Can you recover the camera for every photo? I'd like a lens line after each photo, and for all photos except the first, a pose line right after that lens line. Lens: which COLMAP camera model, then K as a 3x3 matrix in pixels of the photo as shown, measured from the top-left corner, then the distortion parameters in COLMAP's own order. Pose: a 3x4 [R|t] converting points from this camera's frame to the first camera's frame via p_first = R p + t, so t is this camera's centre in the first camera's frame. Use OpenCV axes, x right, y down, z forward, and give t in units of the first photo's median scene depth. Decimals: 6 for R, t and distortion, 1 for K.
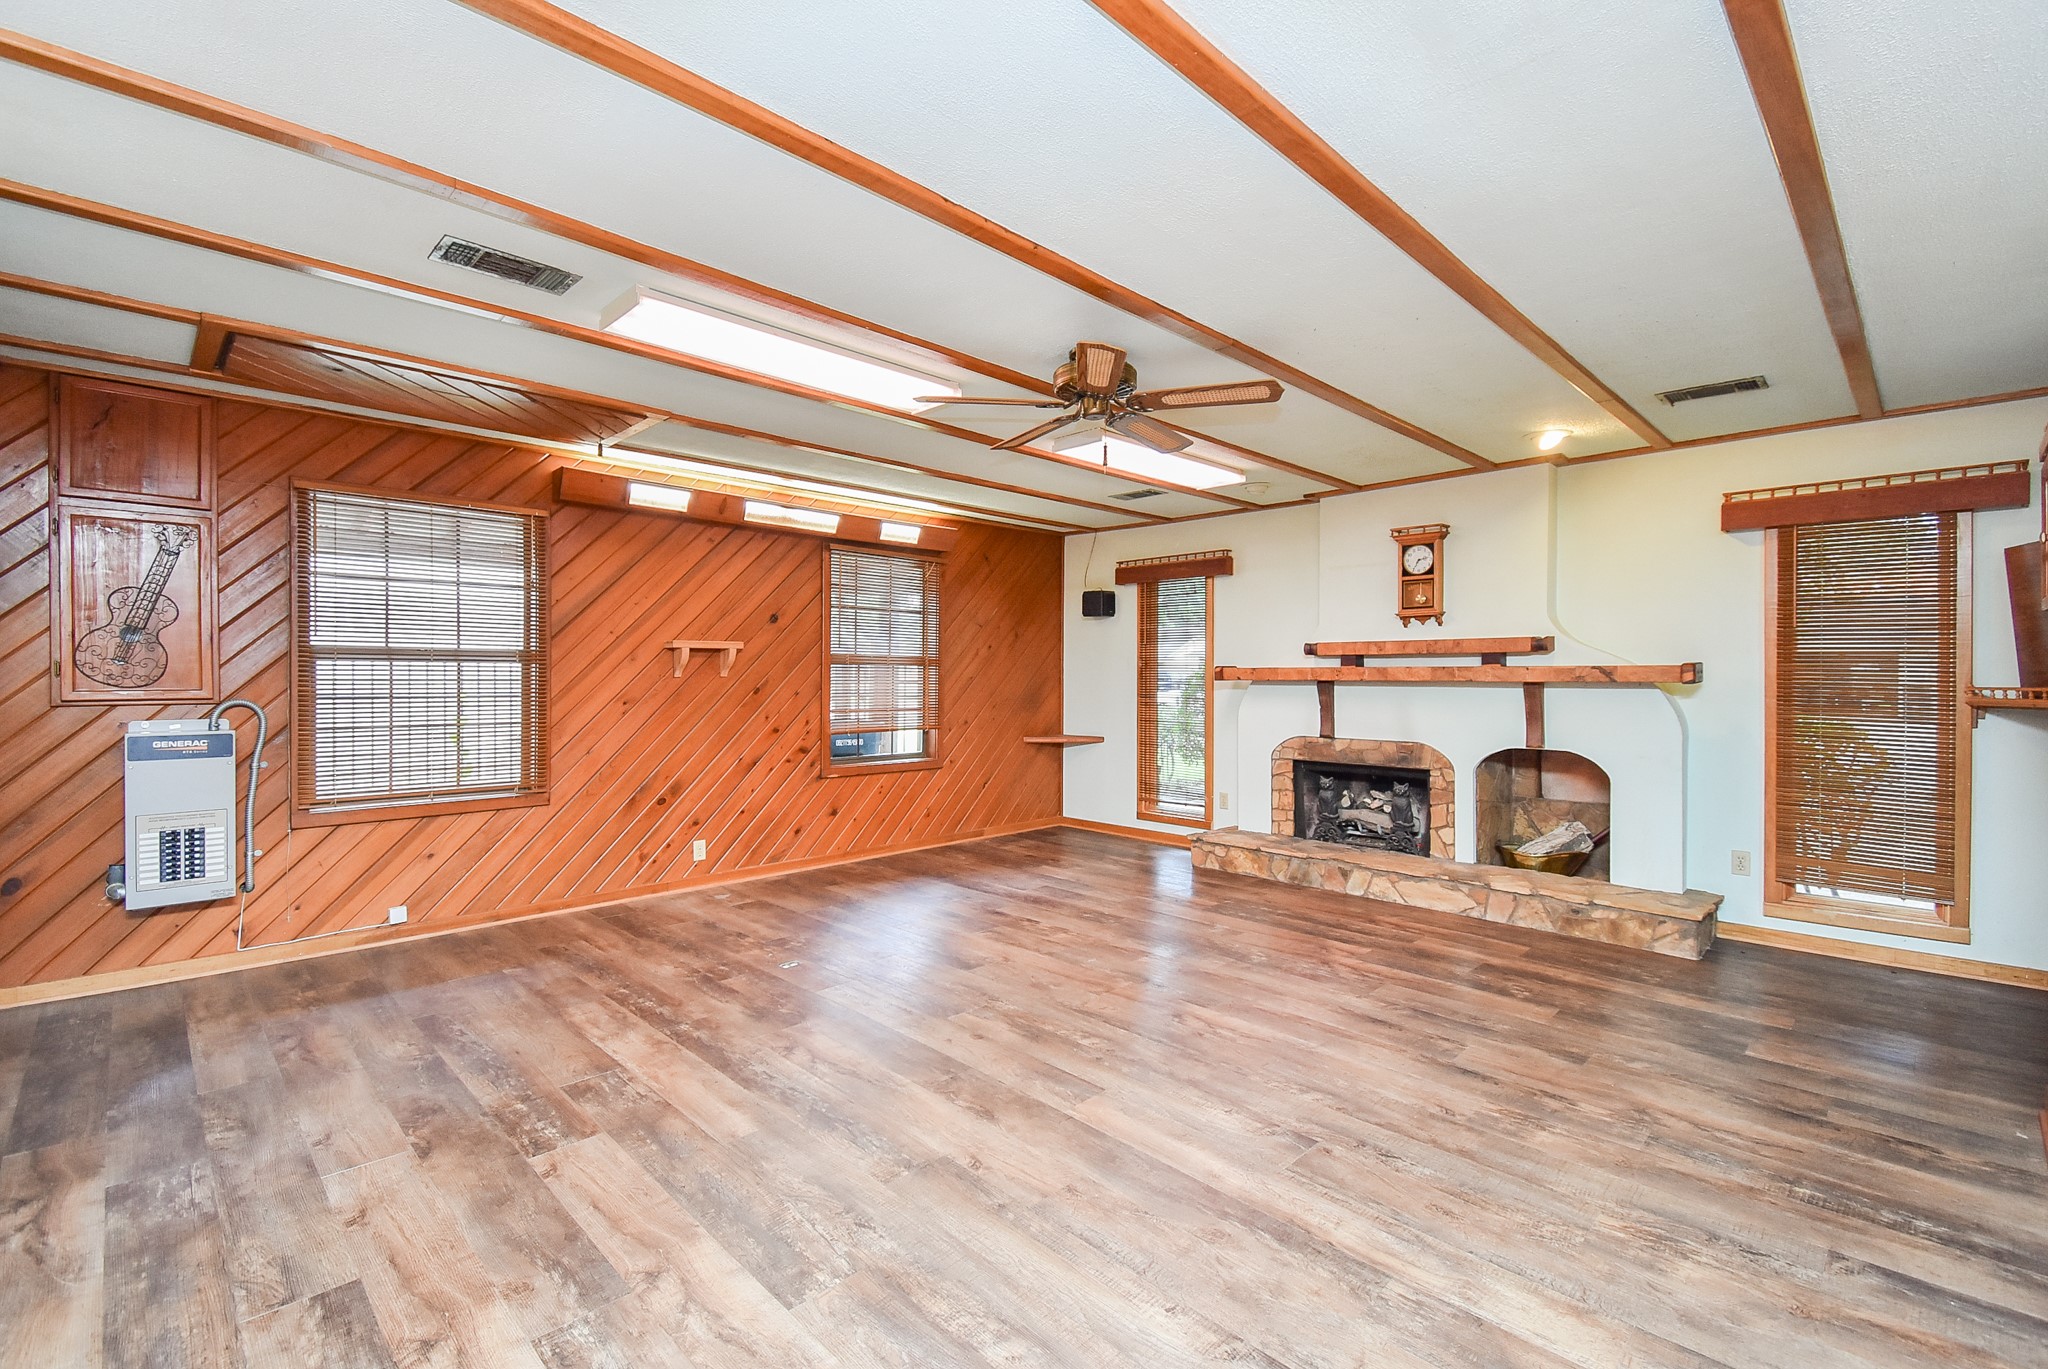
lens RADIAL K [[904.4, 0, 1010.2], [0, 904.4, 681.5], [0, 0, 1]] dist [0.053209, -0.028697]
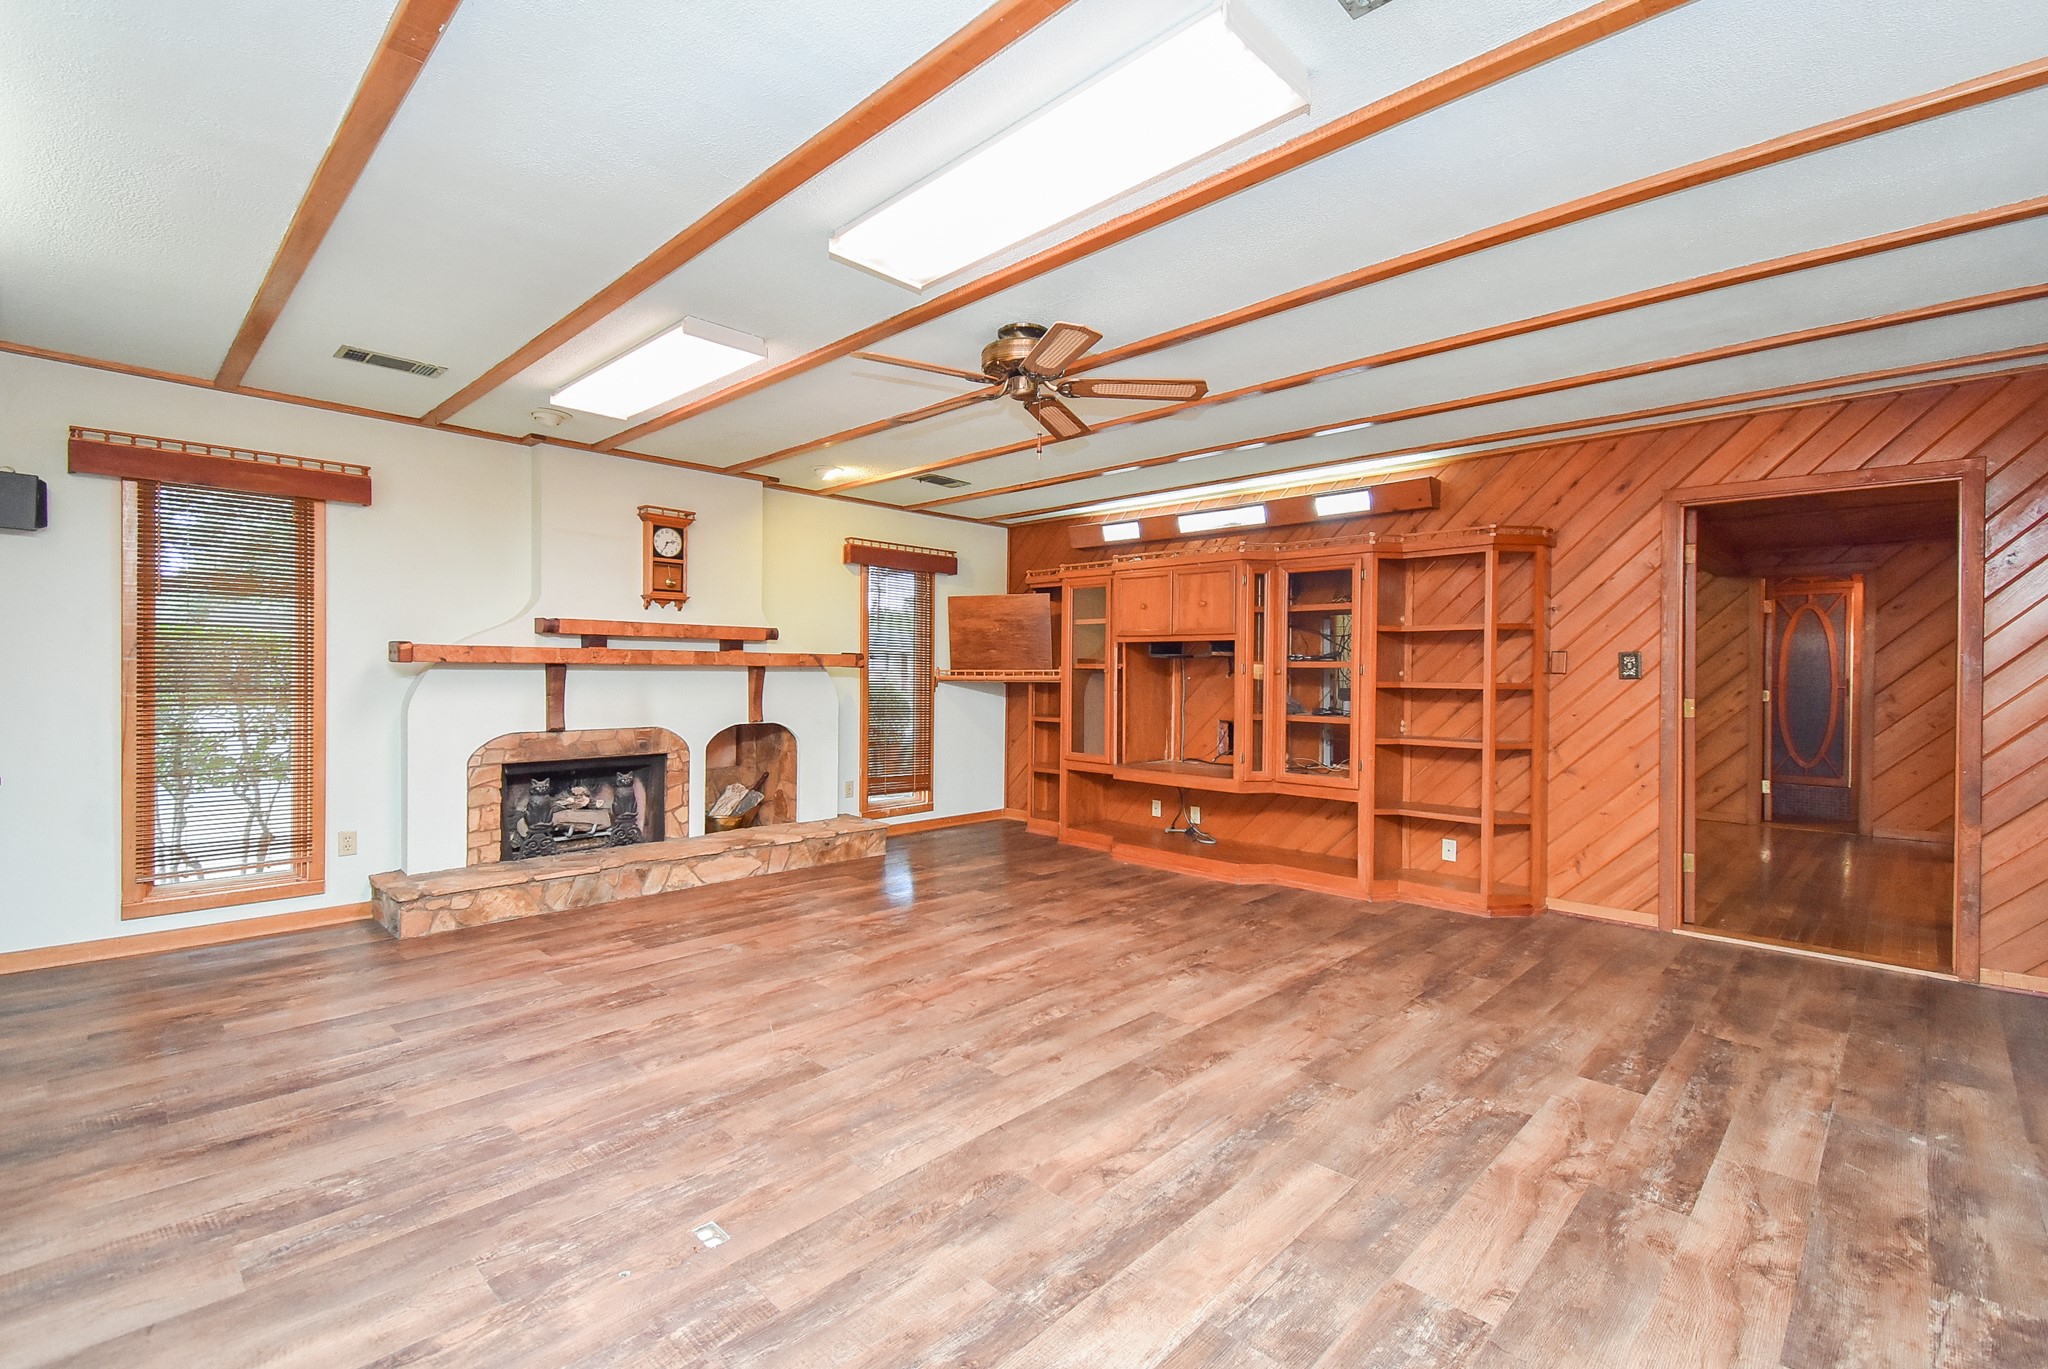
lens RADIAL K [[915.3, 0, 1031.2], [0, 915.3, 675.4], [0, 0, 1]] dist [0.047287, -0.025027]
pose [[-0.045908, -0.007029, 0.998921, -0.679029], [-0.001860, 0.999974, 0.006951, 0.003977], [-0.998944, -0.001539, -0.045920, 0.770365]]
